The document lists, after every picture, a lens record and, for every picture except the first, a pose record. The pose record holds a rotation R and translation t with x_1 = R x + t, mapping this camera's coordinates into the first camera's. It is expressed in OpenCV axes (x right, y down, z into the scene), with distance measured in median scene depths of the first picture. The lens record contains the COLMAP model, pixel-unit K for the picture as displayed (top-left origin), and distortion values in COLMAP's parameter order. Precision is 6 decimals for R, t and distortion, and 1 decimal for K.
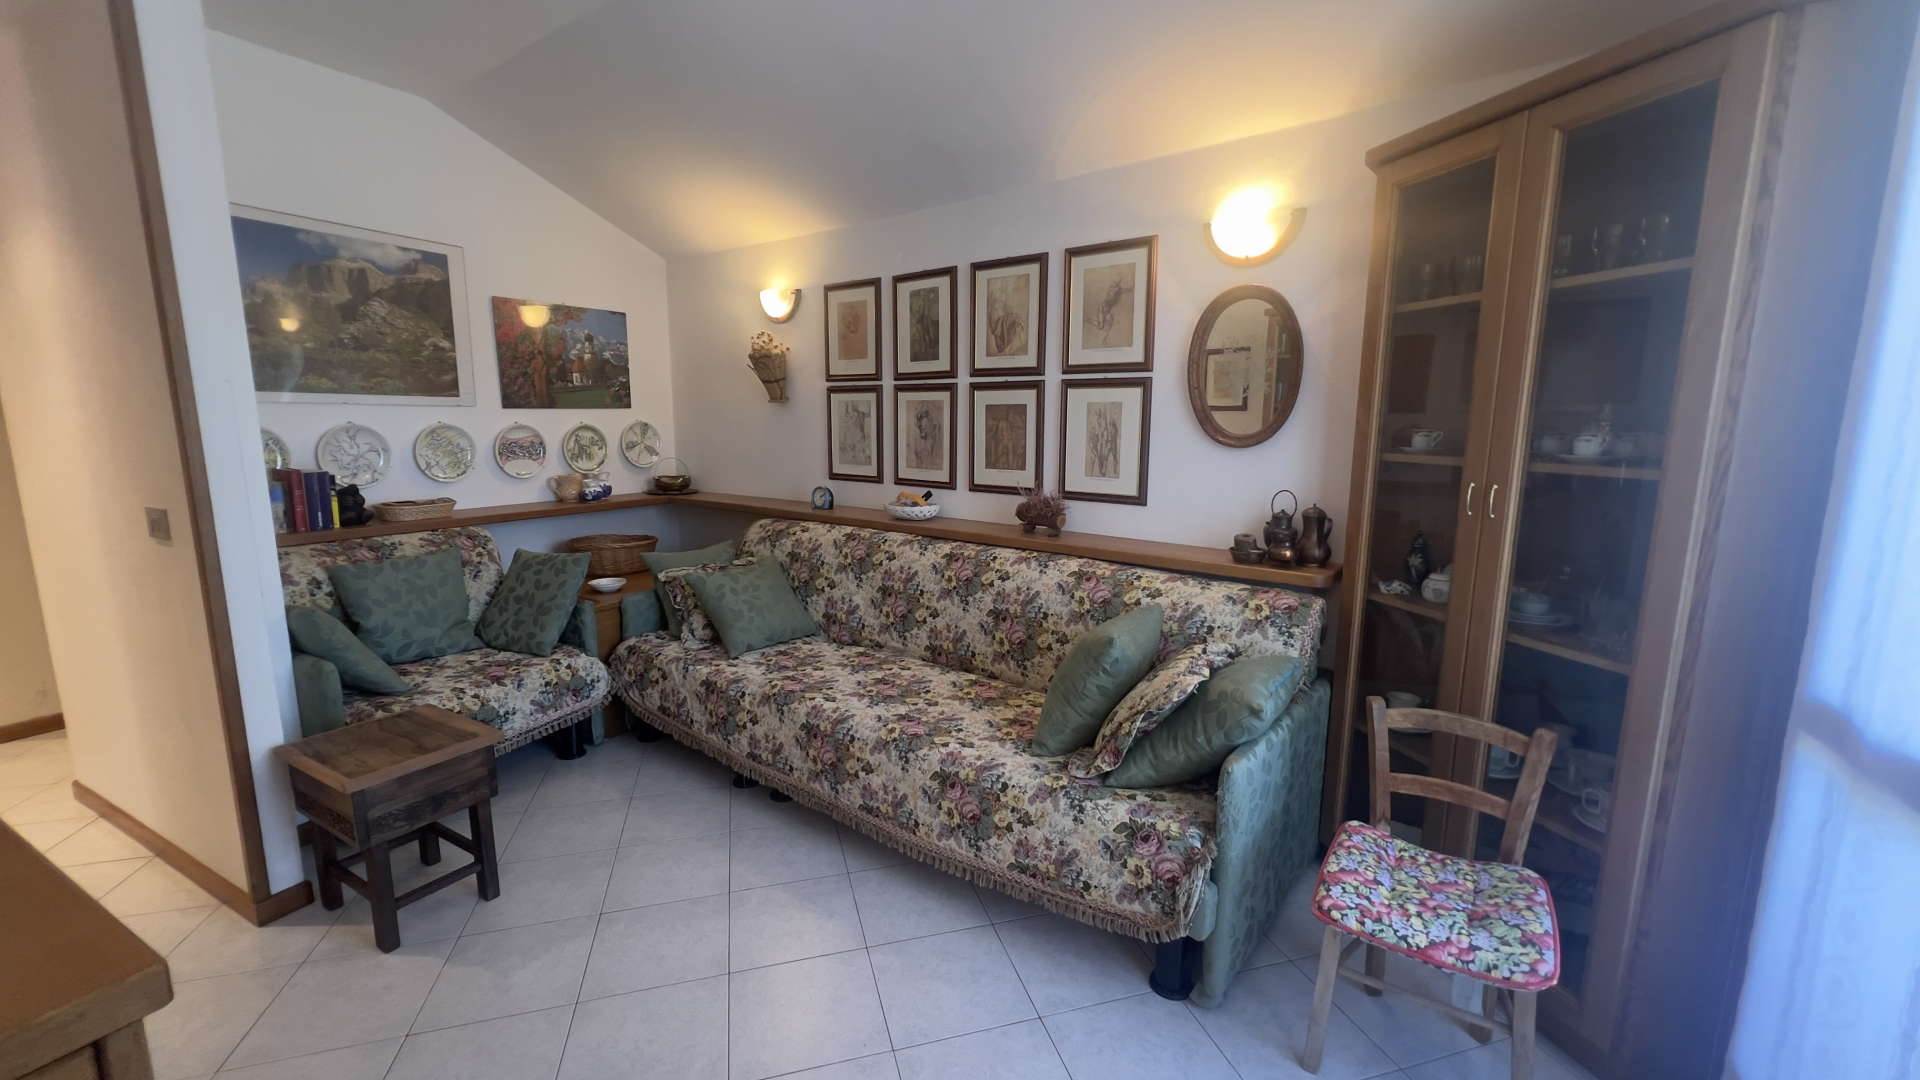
lens RADIAL K [[767.3, 0, 962.4], [0, 767.3, 541.5], [0, 0, 1]] dist [-0.003367, 0.001048]
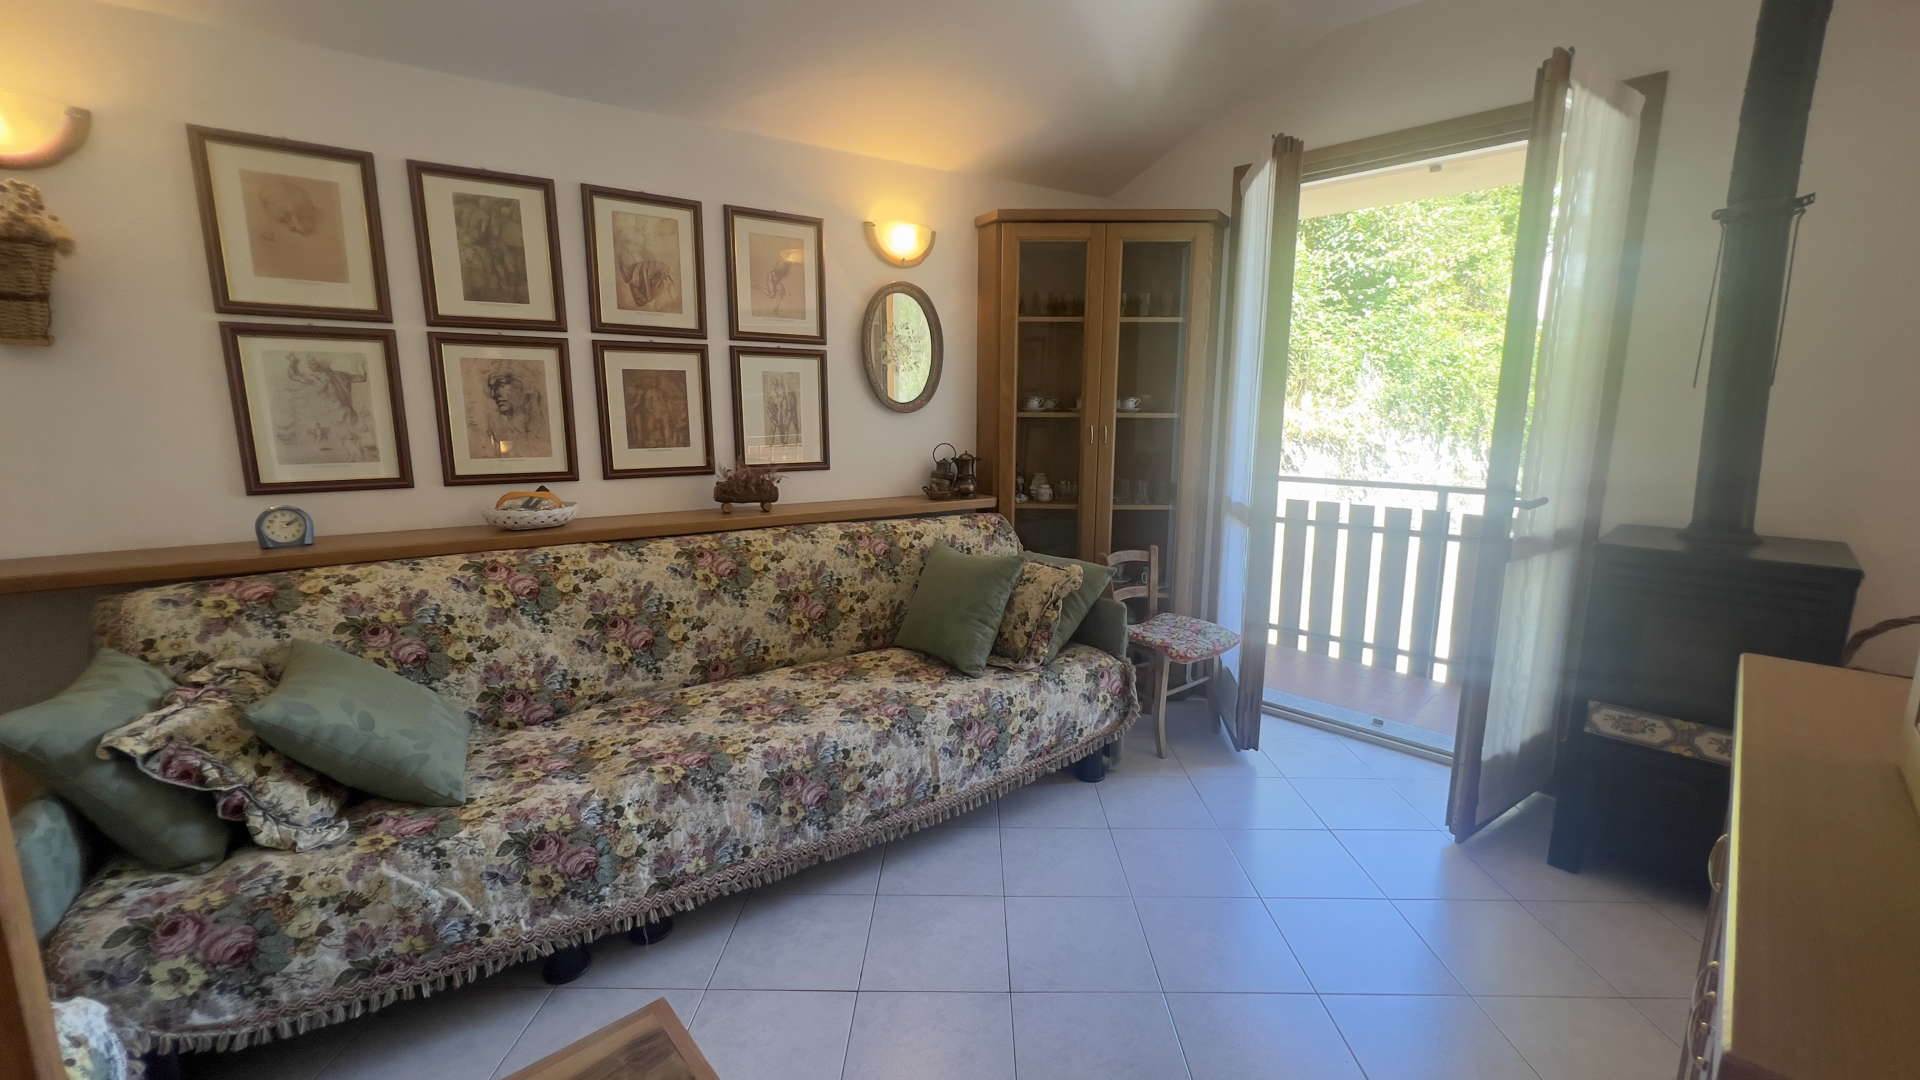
lens RADIAL K [[767.3, 0, 962.4], [0, 767.3, 541.5], [0, 0, 1]] dist [-0.003367, 0.001048]
pose [[0.292957, -0.170571, 0.940788, -0.705649], [0.152140, 0.979738, 0.130258, -0.055935], [-0.943944, 0.104972, 0.312972, 0.464485]]
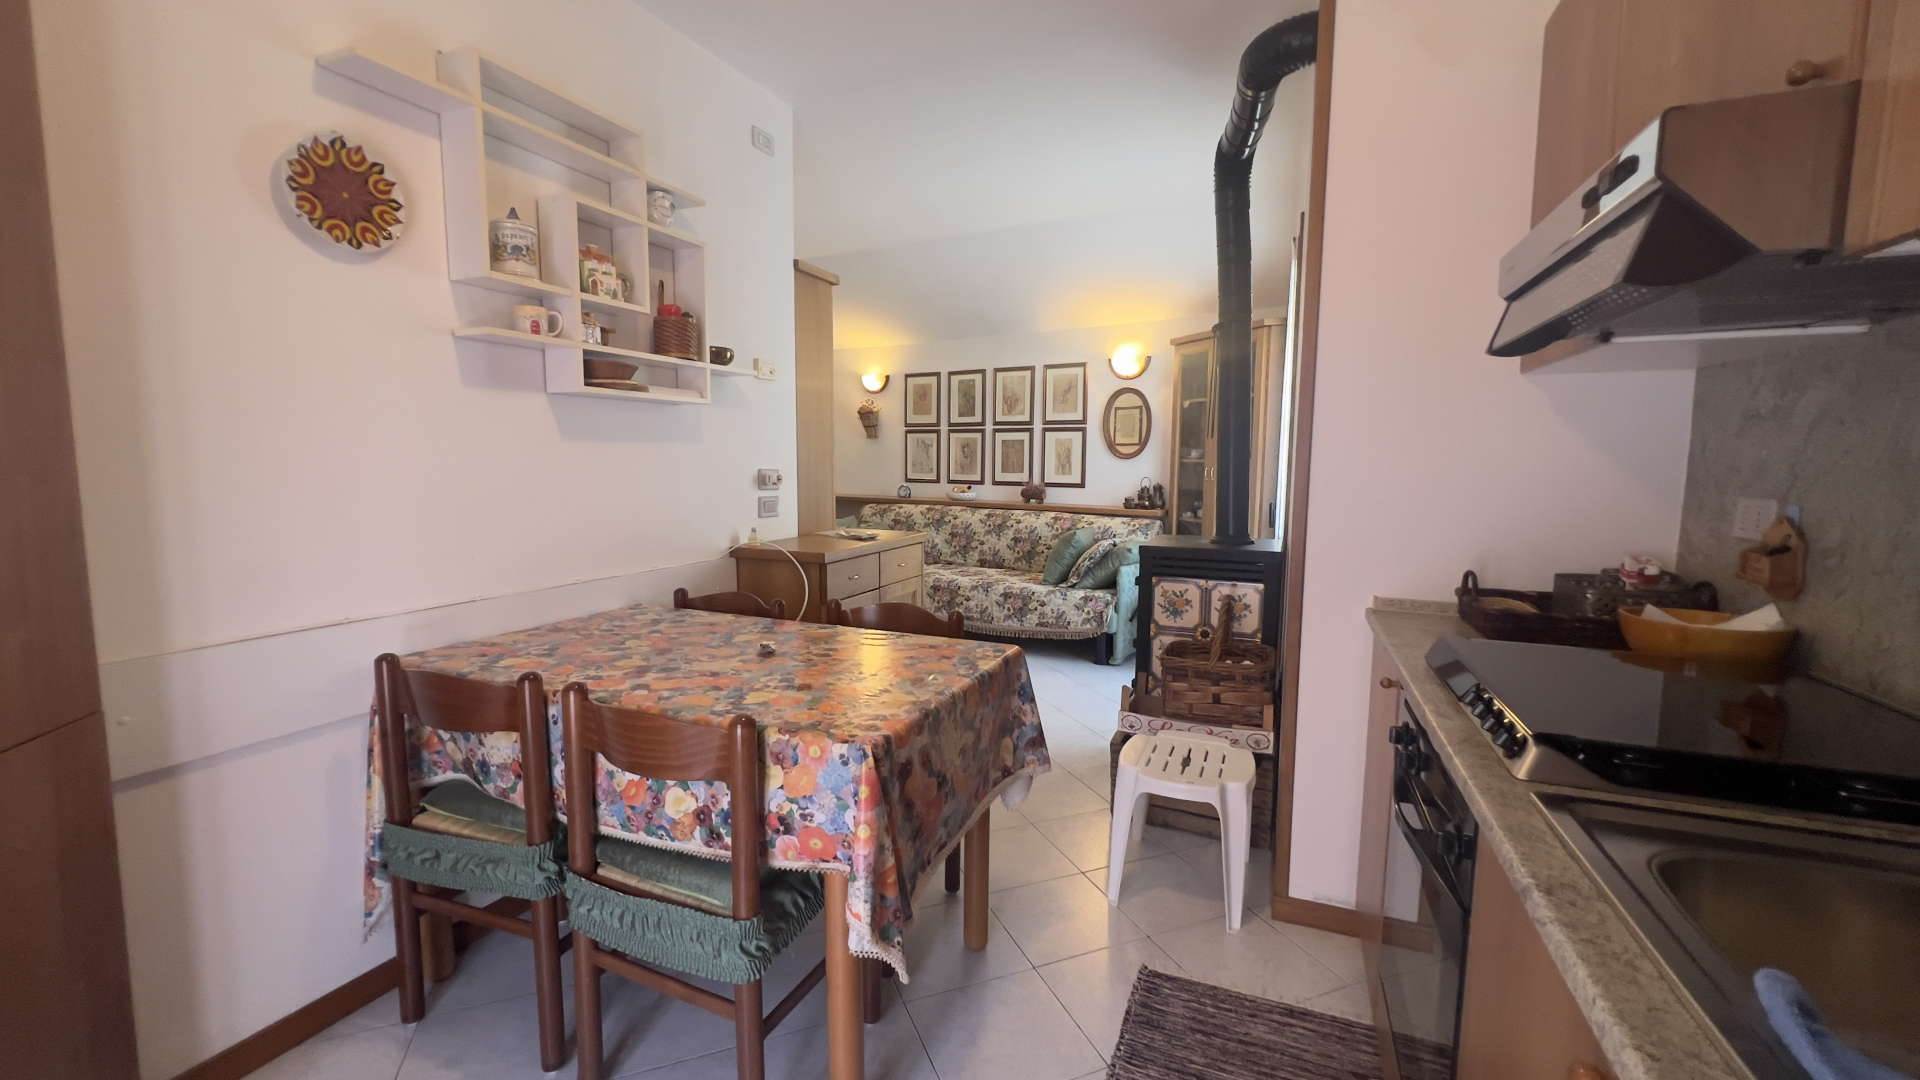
lens RADIAL K [[767.3, 0, 962.4], [0, 767.3, 541.5], [0, 0, 1]] dist [-0.003367, 0.001048]
pose [[0.995237, -0.007614, 0.097188, -0.279883], [0.012705, 0.998573, -0.051864, 0.192012], [-0.096655, 0.052852, 0.993914, -0.977499]]
